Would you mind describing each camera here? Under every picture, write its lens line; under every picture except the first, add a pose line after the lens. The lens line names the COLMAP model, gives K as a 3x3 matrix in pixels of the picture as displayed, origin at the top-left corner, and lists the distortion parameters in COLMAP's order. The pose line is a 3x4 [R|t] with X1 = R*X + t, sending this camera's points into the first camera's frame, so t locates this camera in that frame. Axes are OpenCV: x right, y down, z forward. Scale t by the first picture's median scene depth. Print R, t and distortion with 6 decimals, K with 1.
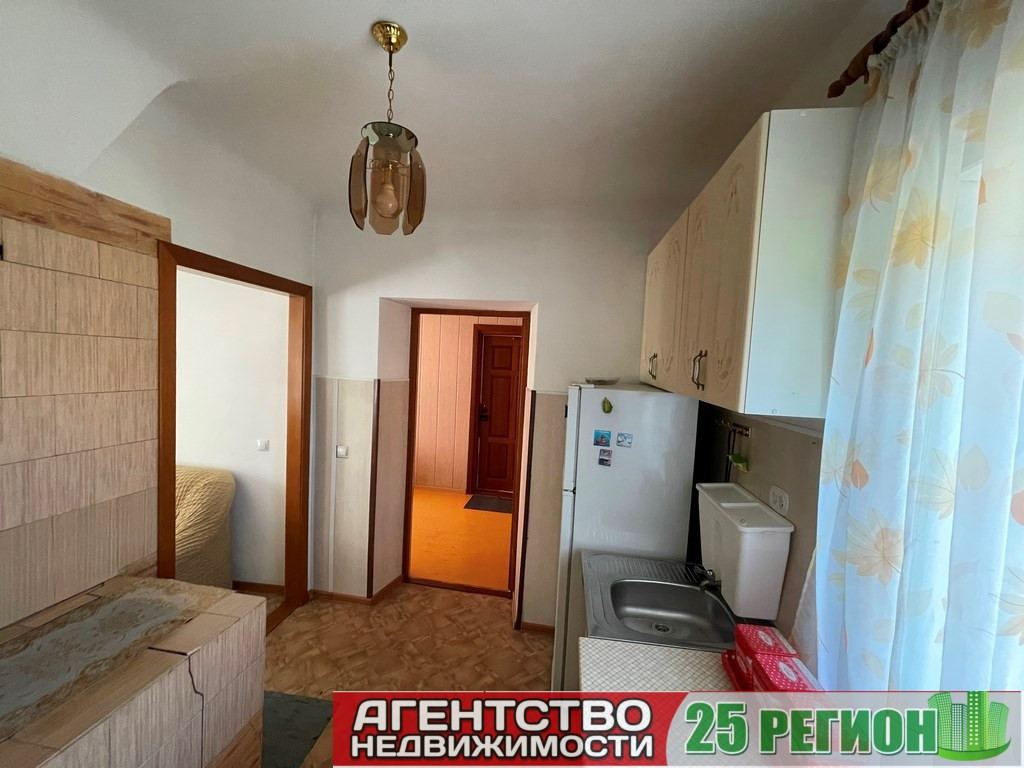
lens RADIAL K [[410.7, 0, 515.7], [0, 410.7, 387.1], [0, 0, 1]] dist [-0.000174, 0.000193]
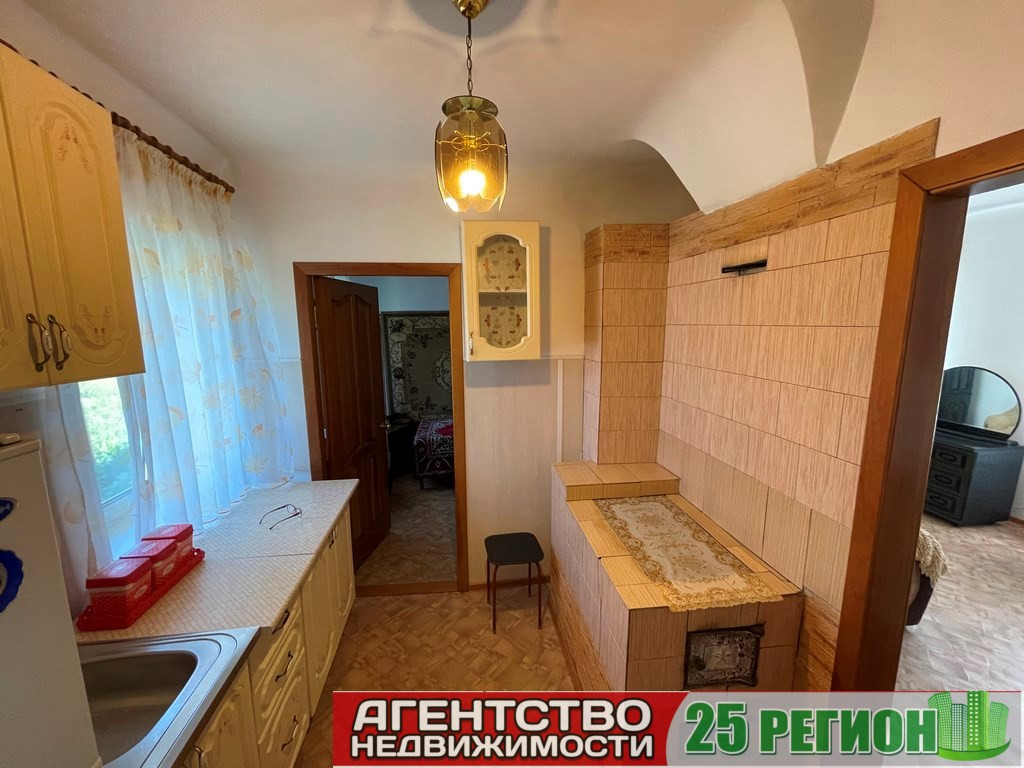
lens RADIAL K [[410.7, 0, 509.8], [0, 410.7, 388.1], [0, 0, 1]] dist [-0.000174, 0.000193]
pose [[-0.965026, 0.000951, -0.262152, -0.105559], [-0.052418, 0.979100, 0.196509, -0.120634], [0.256860, 0.203377, -0.944807, 1.557150]]
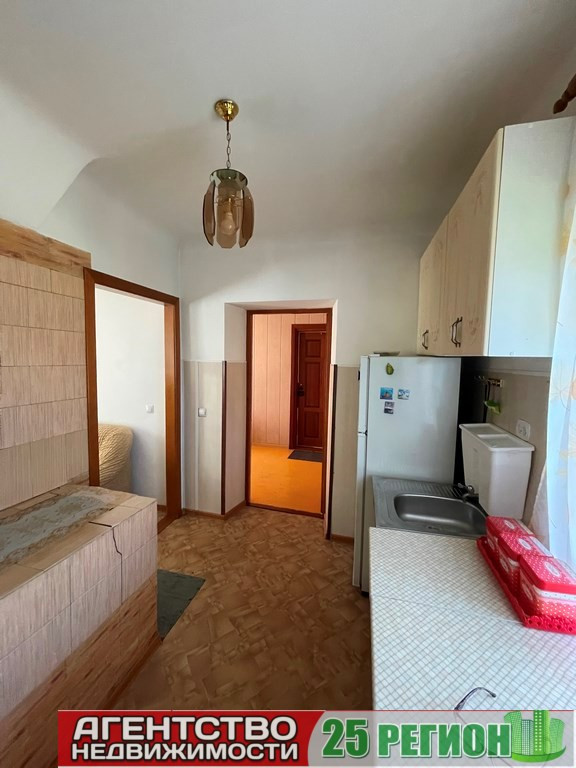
lens RADIAL K [[308.0, 0, 287.5], [0, 308.0, 380.2], [0, 0, 1]] dist [-0.000174, 0.000193]
pose [[0.992258, -0.022594, -0.122118, 0.014199], [0.023928, 0.999669, 0.009466, 0.072984], [0.121864, -0.012314, 0.992470, -0.053617]]
